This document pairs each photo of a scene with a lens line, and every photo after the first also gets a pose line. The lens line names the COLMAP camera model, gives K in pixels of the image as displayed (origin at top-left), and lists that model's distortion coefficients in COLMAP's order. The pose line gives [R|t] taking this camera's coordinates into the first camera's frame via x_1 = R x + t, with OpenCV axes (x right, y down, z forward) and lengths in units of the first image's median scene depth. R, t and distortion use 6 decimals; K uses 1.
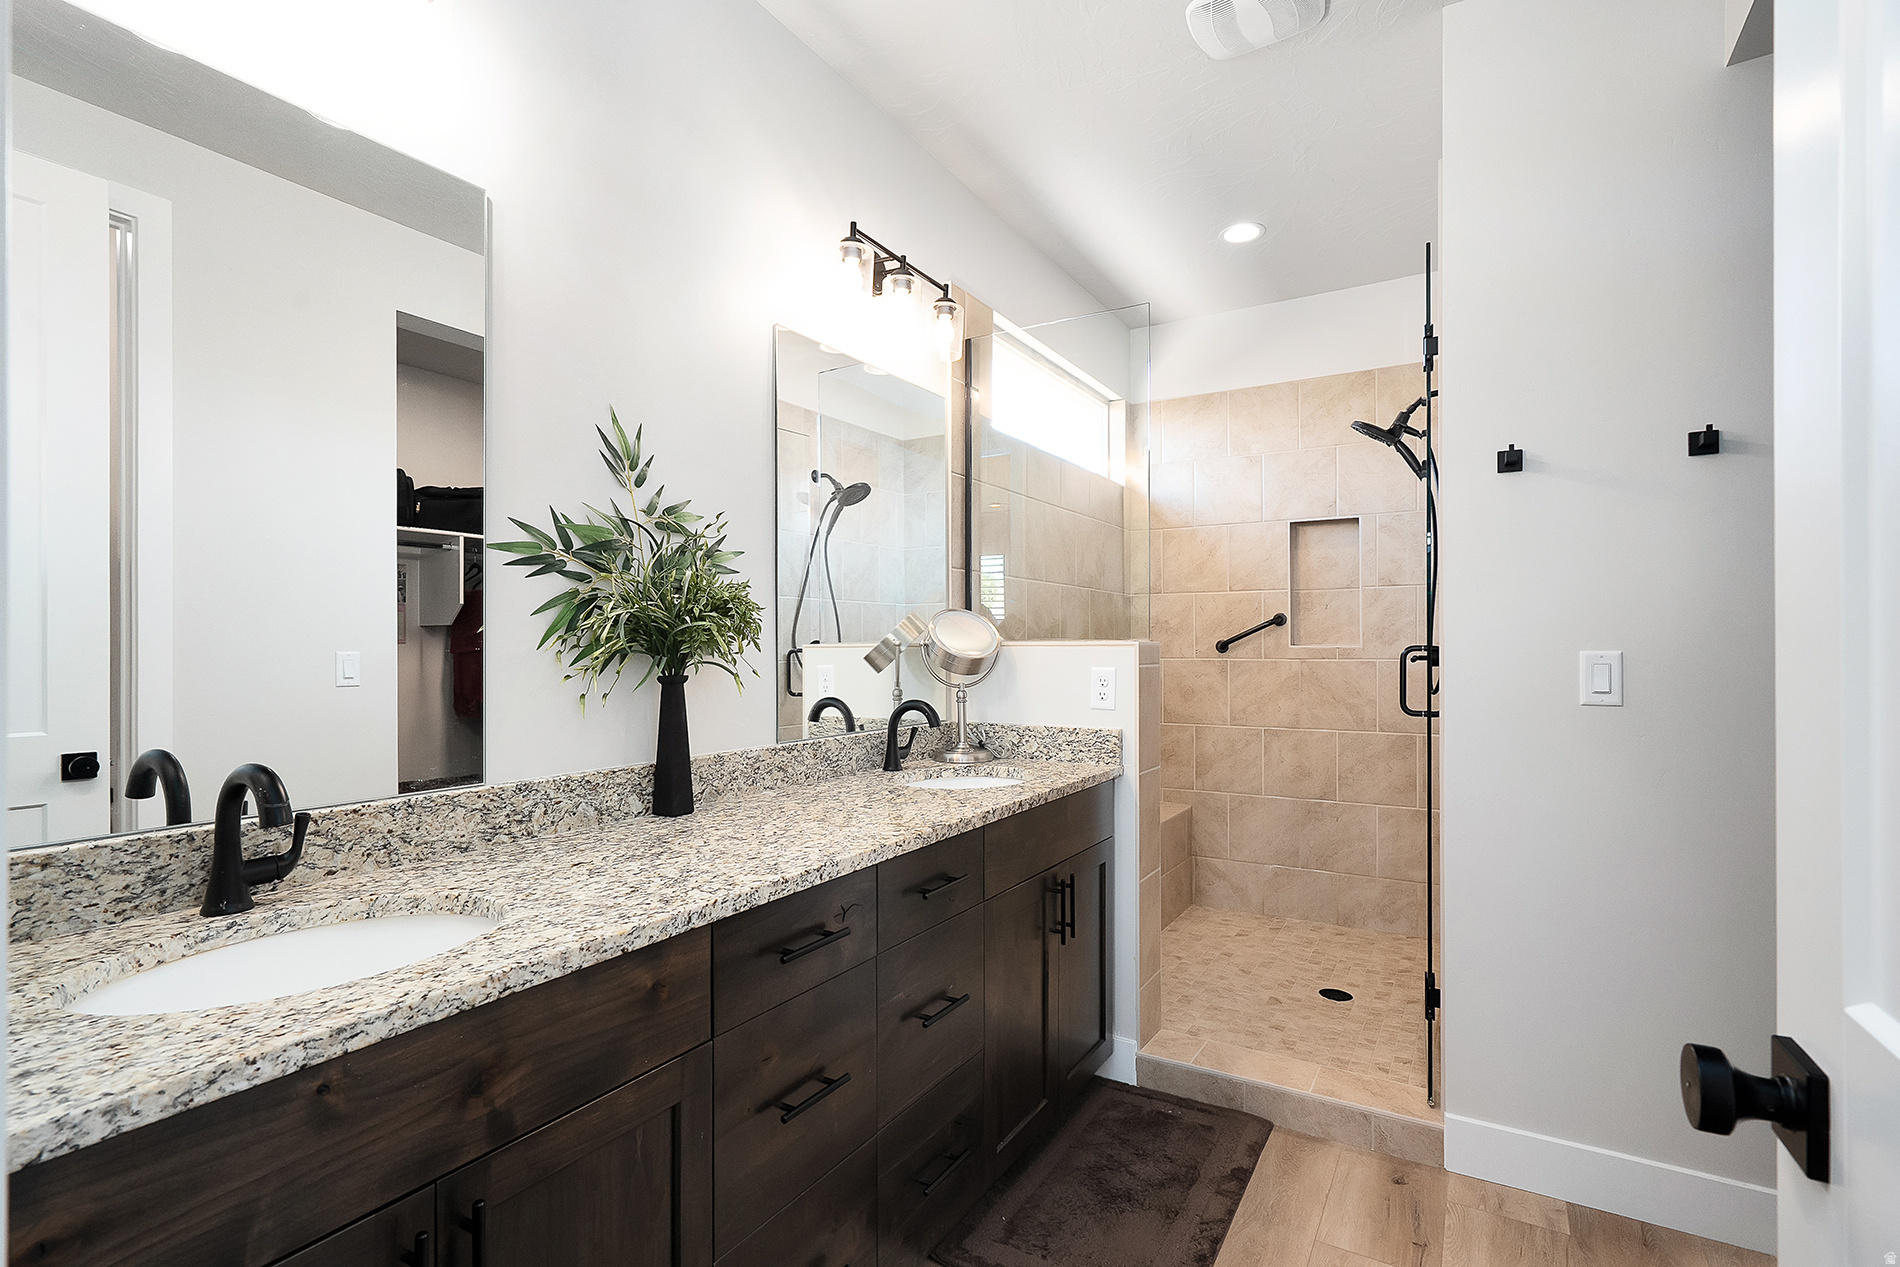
lens RADIAL K [[873.7, 0, 954.5], [0, 873.7, 634.5], [0, 0, 1]] dist [-0.000805, 0.000594]
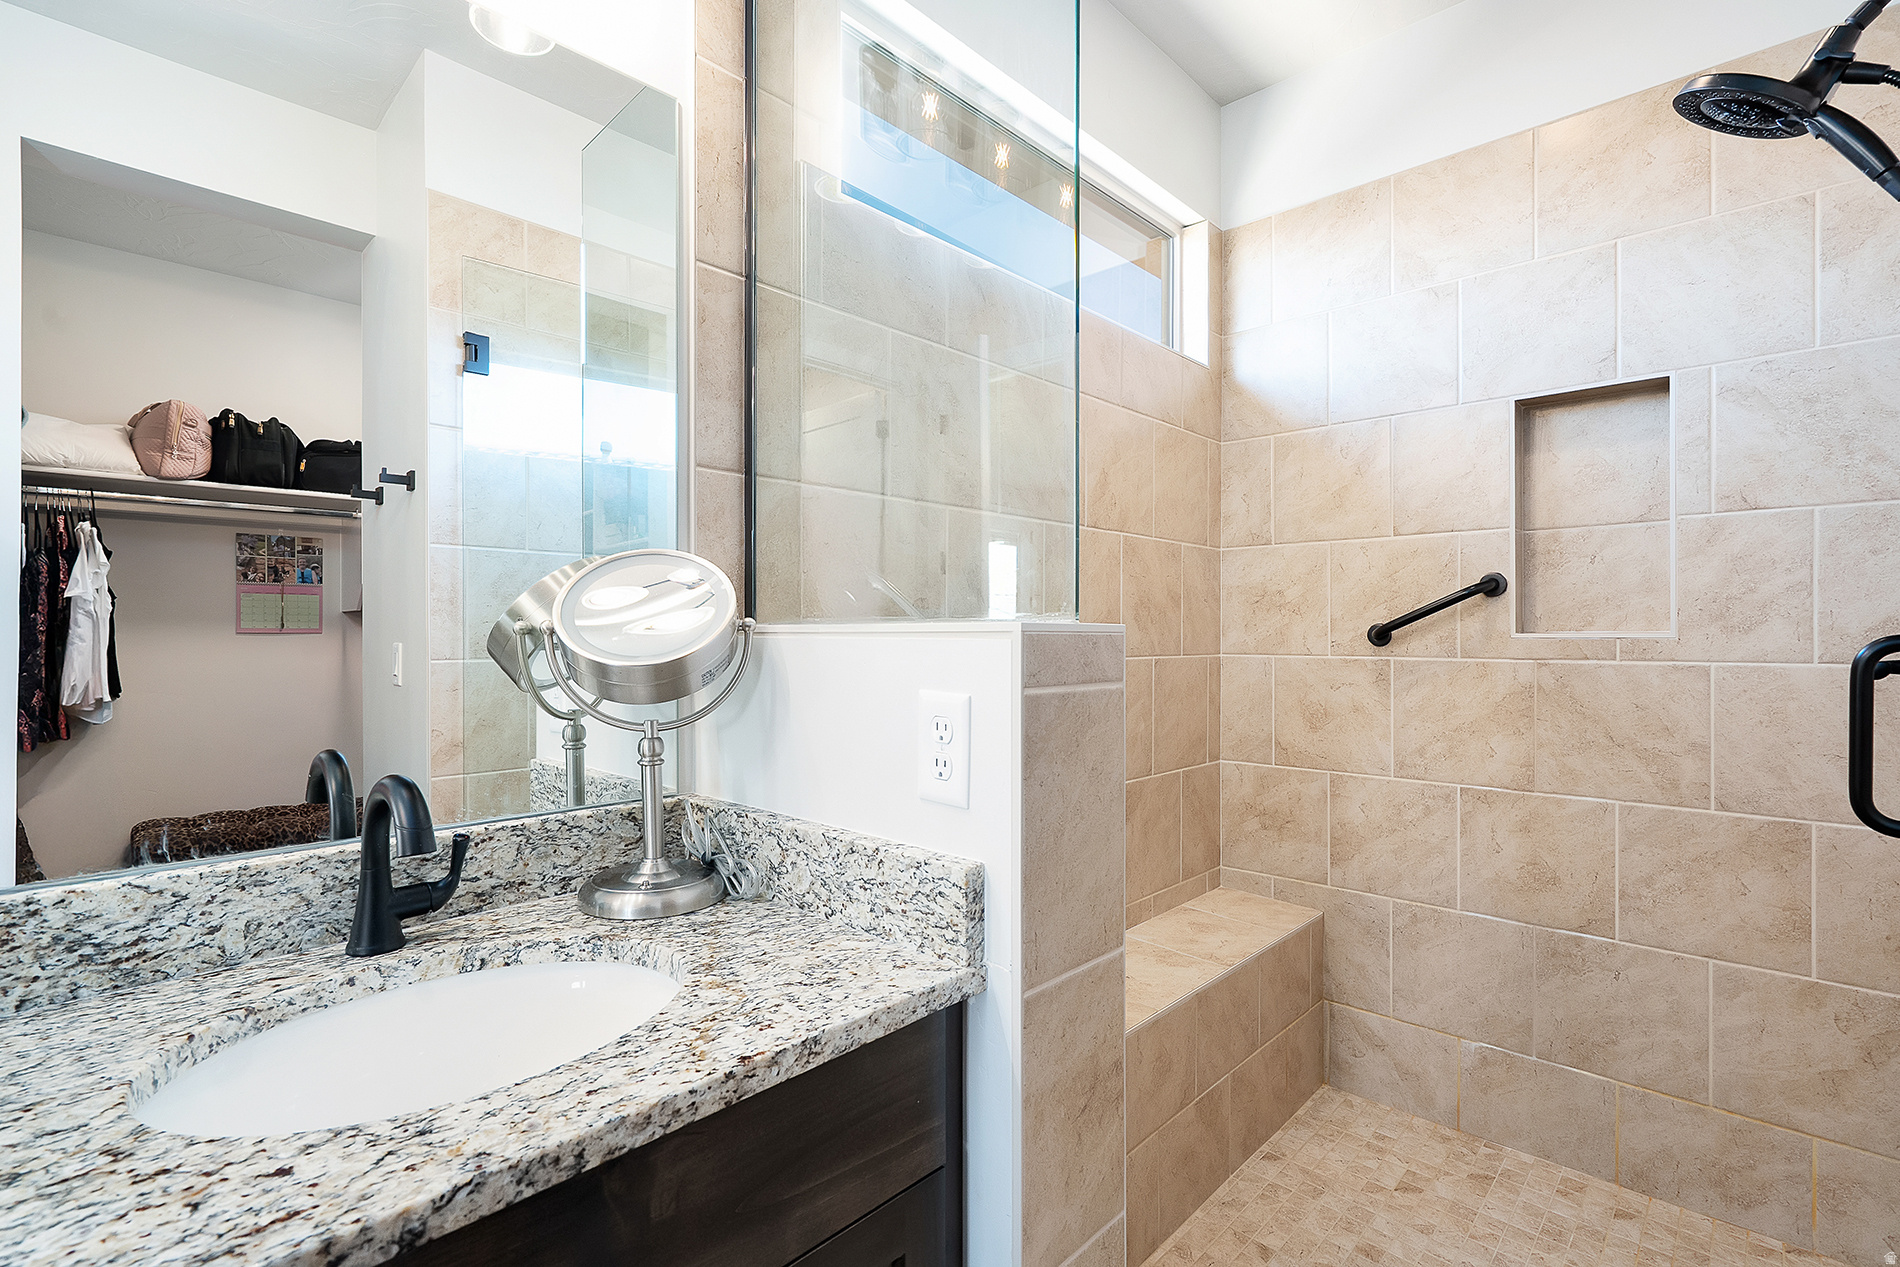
lens RADIAL K [[873.7, 0, 945.5], [0, 873.7, 627.8], [0, 0, 1]] dist [-0.000805, 0.000594]
pose [[0.976326, 0.000189, -0.216305, 0.165112], [0.001308, 0.999976, 0.006778, 0.005051], [0.216301, -0.006900, 0.976302, 0.416896]]
